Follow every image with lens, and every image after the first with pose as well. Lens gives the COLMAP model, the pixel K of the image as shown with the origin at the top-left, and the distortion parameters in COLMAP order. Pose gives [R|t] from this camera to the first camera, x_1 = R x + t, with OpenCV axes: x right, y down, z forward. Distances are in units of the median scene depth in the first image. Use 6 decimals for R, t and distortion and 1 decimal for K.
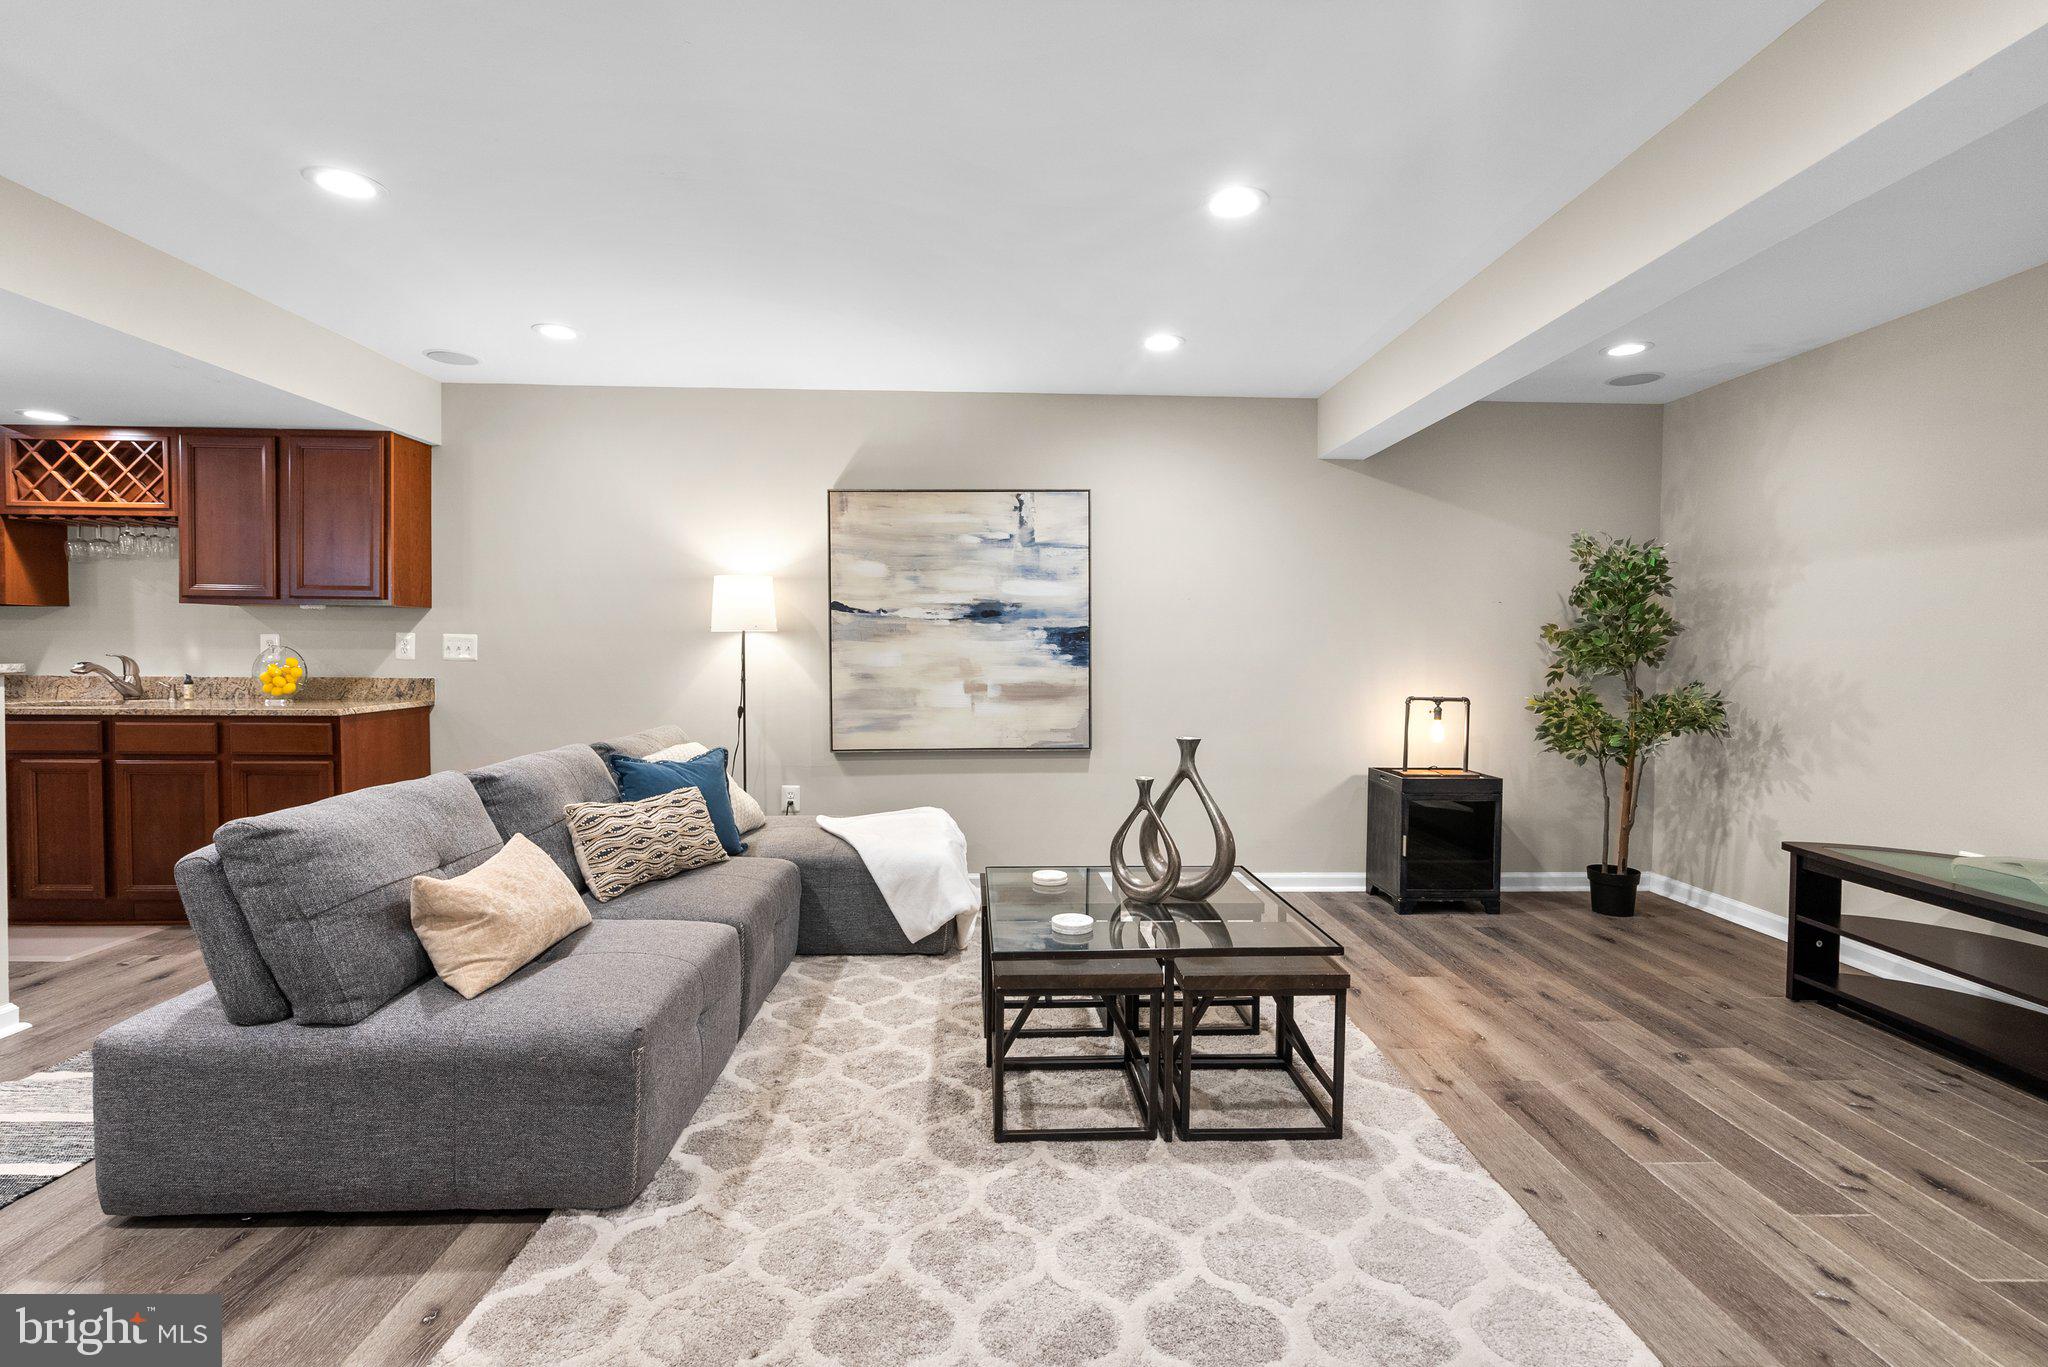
lens RADIAL K [[946.6, 0, 1019.9], [0, 946.6, 673.1], [0, 0, 1]] dist [-0.005653, 0.001641]
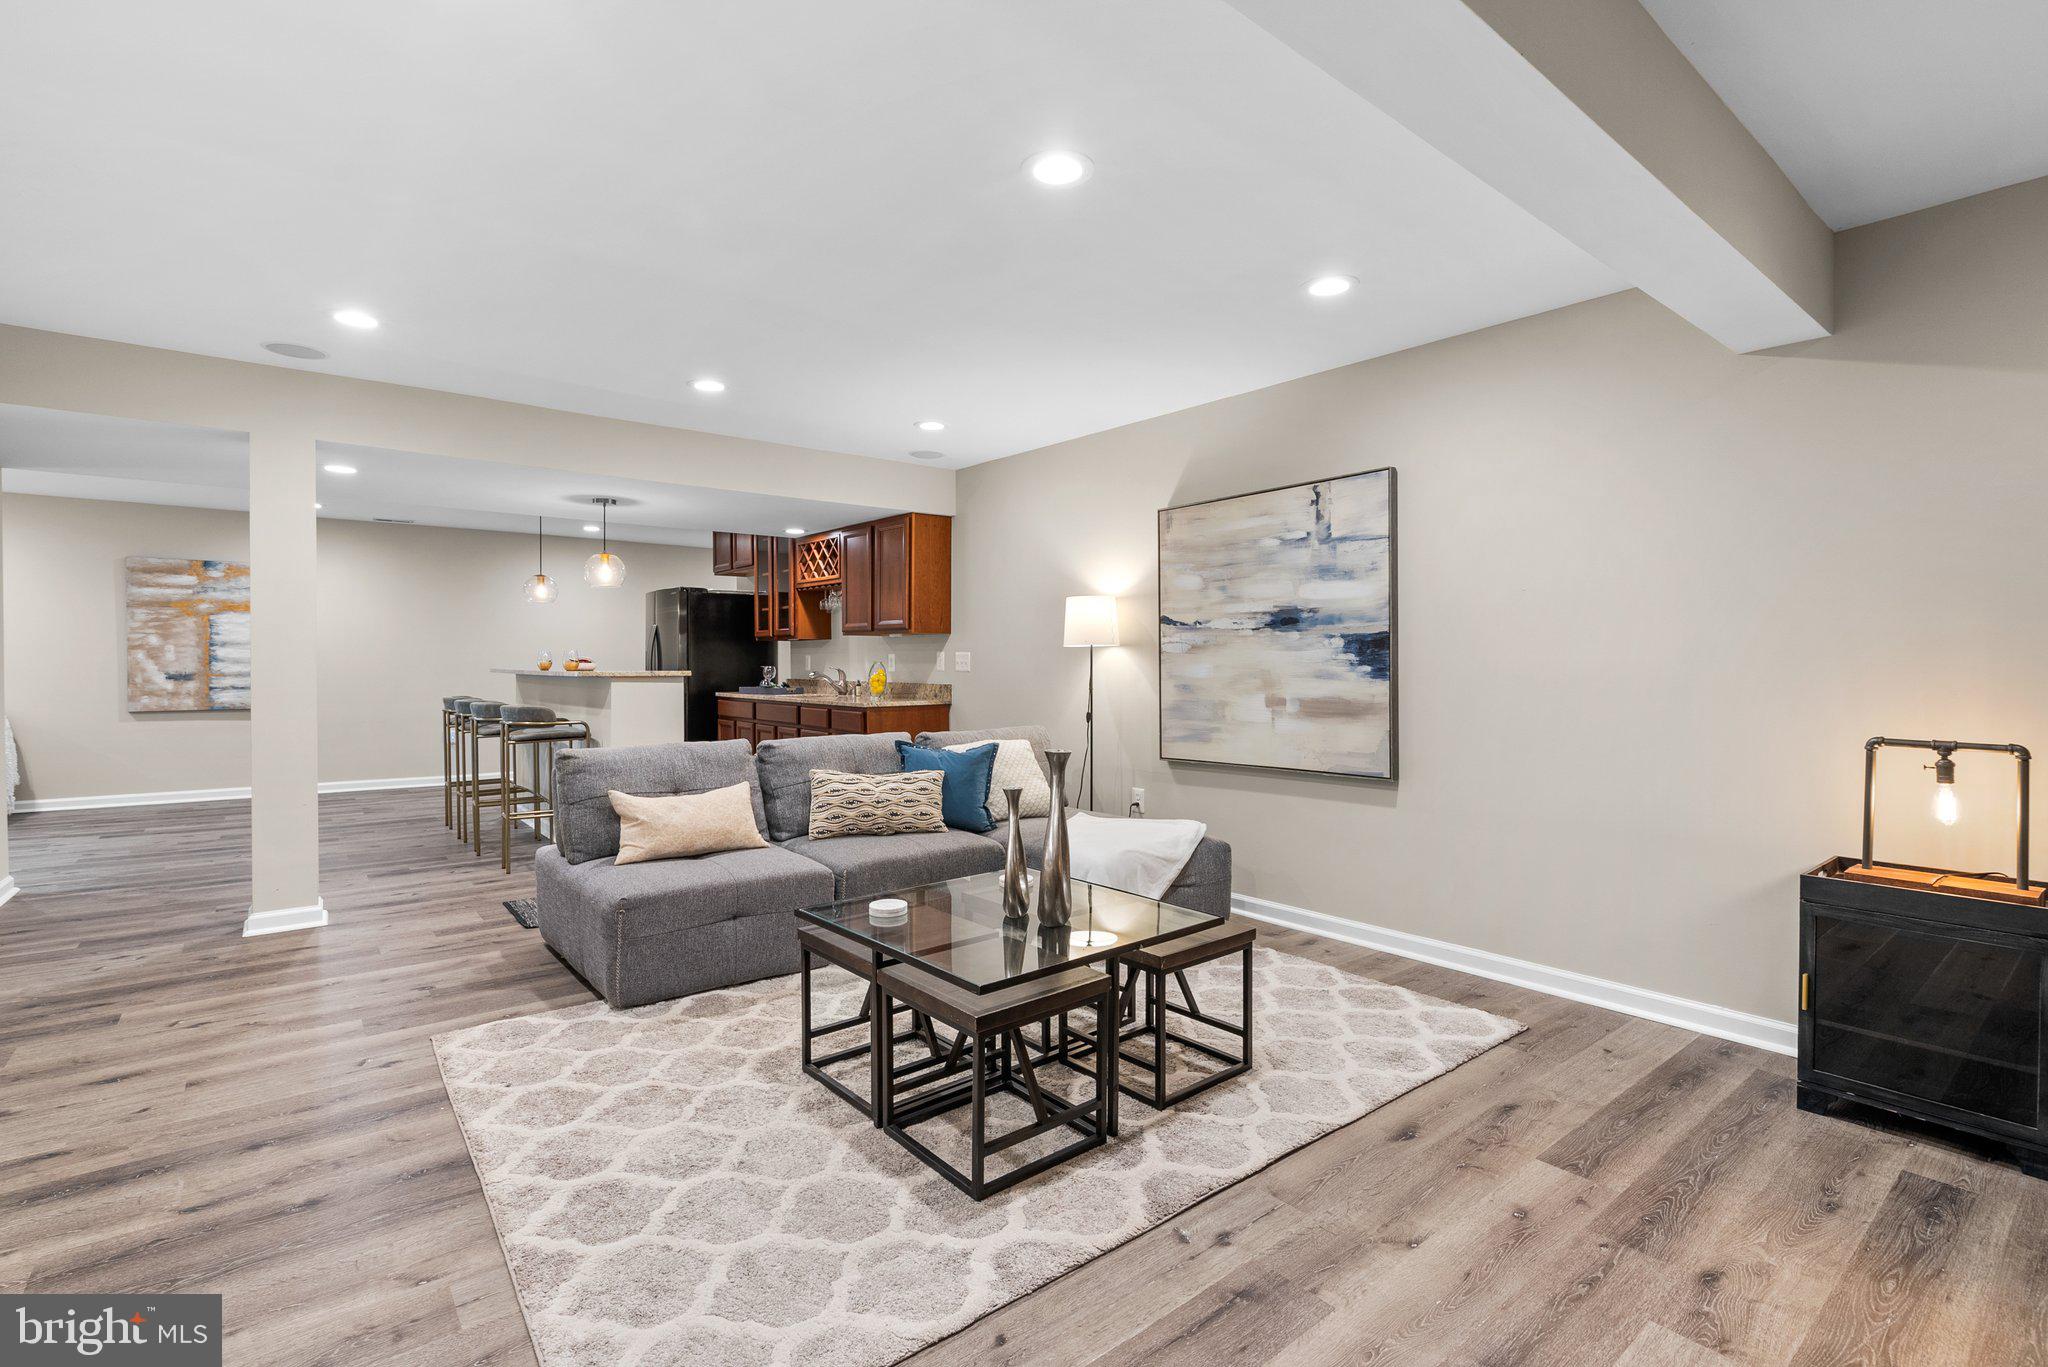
lens RADIAL K [[946.6, 0, 1014.7], [0, 946.6, 671.1], [0, 0, 1]] dist [-0.005653, 0.001641]
pose [[0.600864, 0.001360, -0.799350, 0.549209], [-0.017824, 0.999773, -0.011697, 0.000871], [0.799153, 0.021276, 0.600751, 0.245564]]
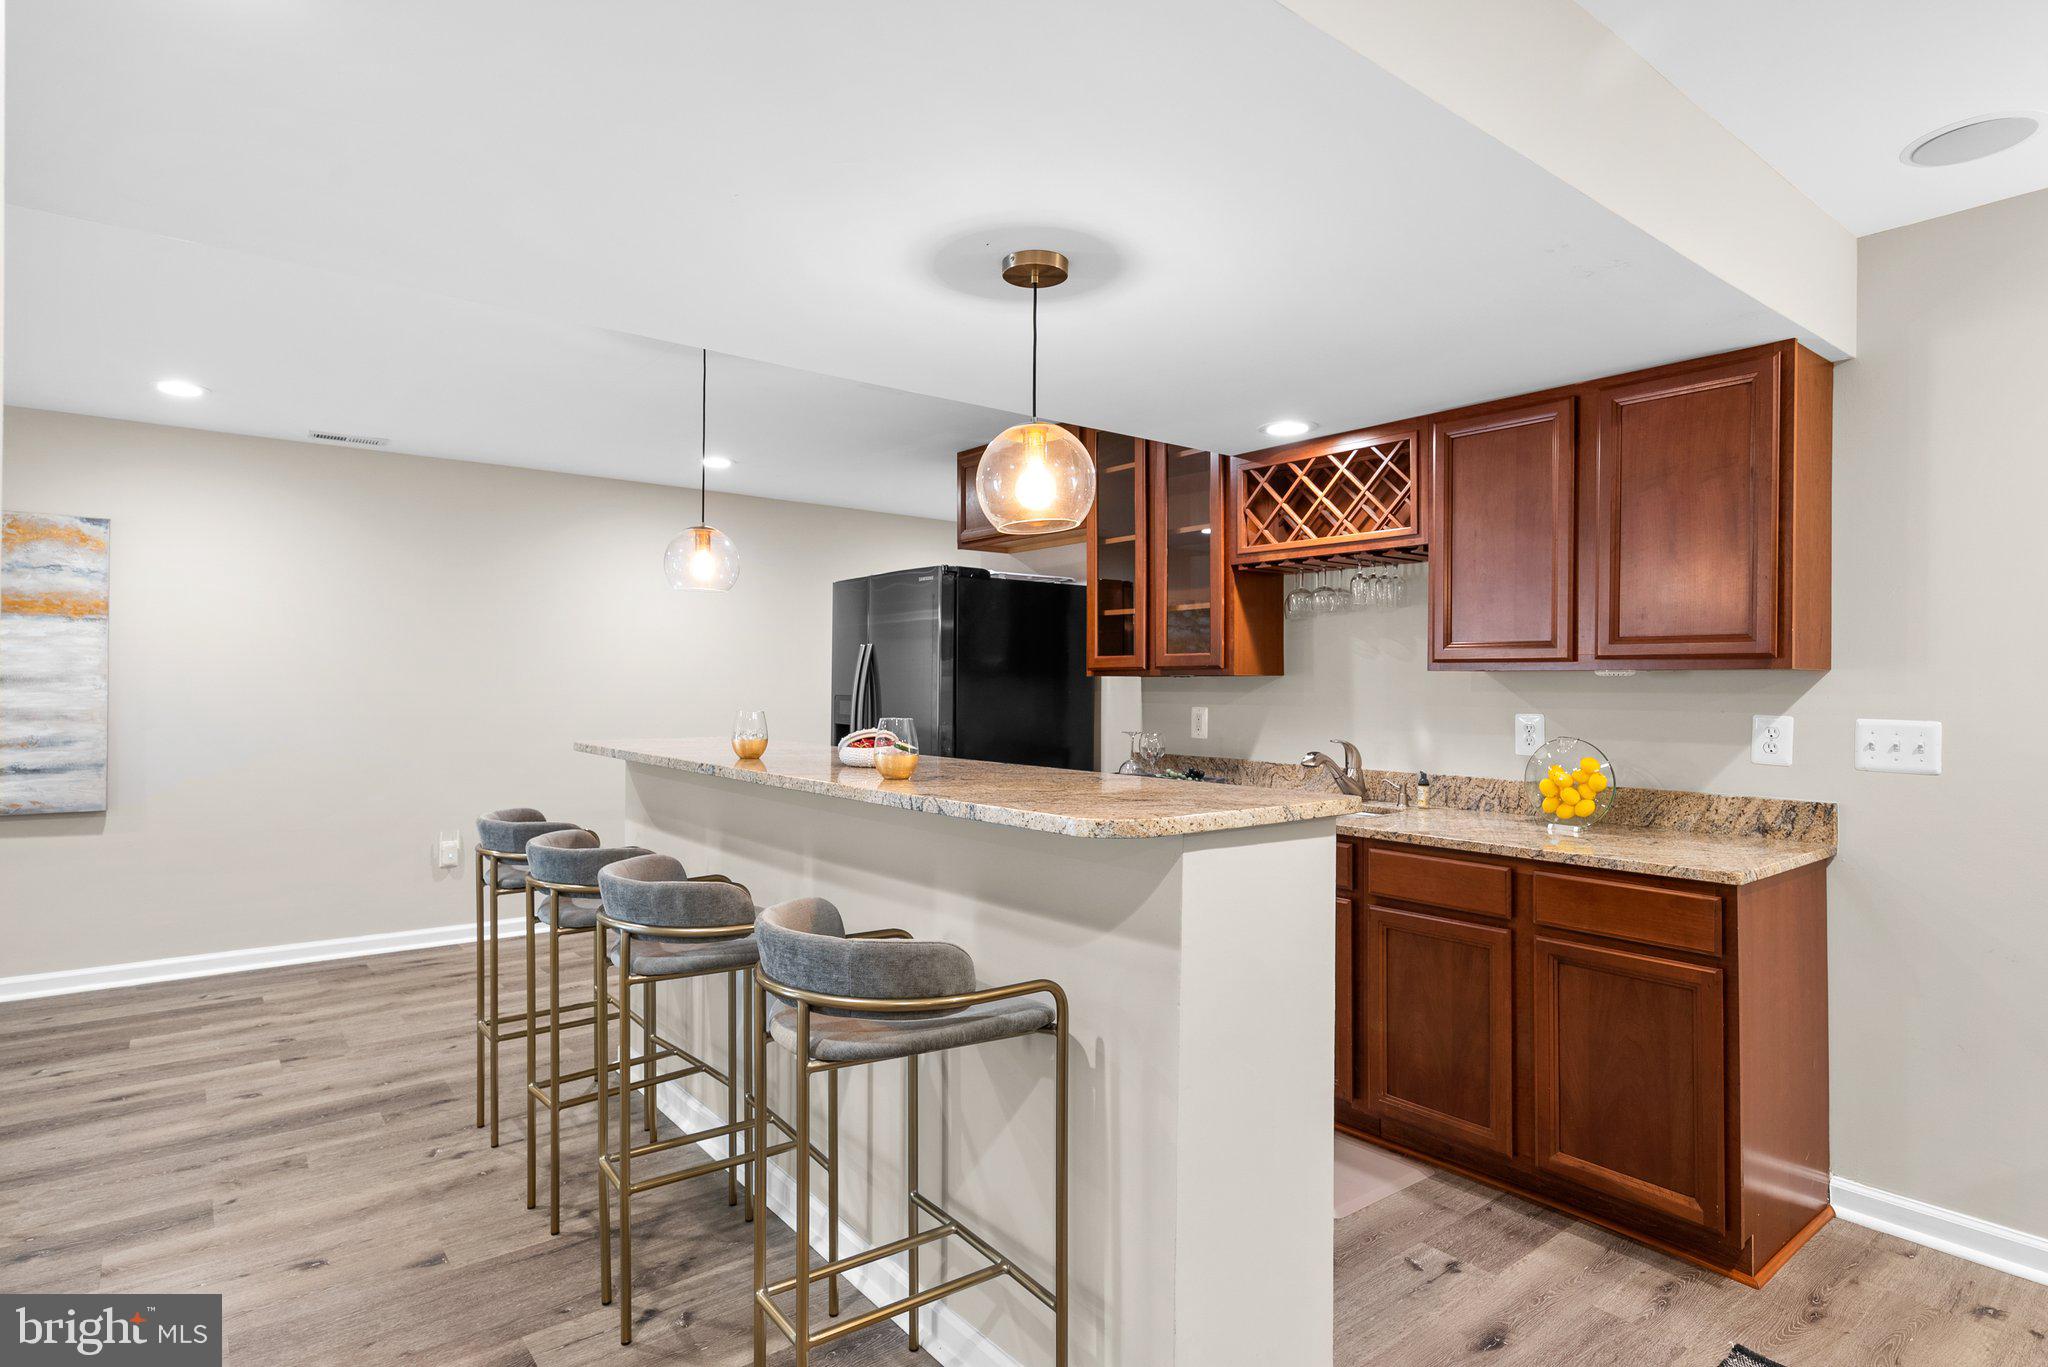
lens RADIAL K [[1072.5, 0, 1023.8], [0, 1072.5, 682.6], [0, 0, 1]] dist [-0.000857, -0.001157]
pose [[0.601738, -0.008131, -0.798653, -0.421591], [-0.020873, 0.999447, -0.025902, -0.037246], [0.798421, 0.032256, 0.601235, 0.283360]]
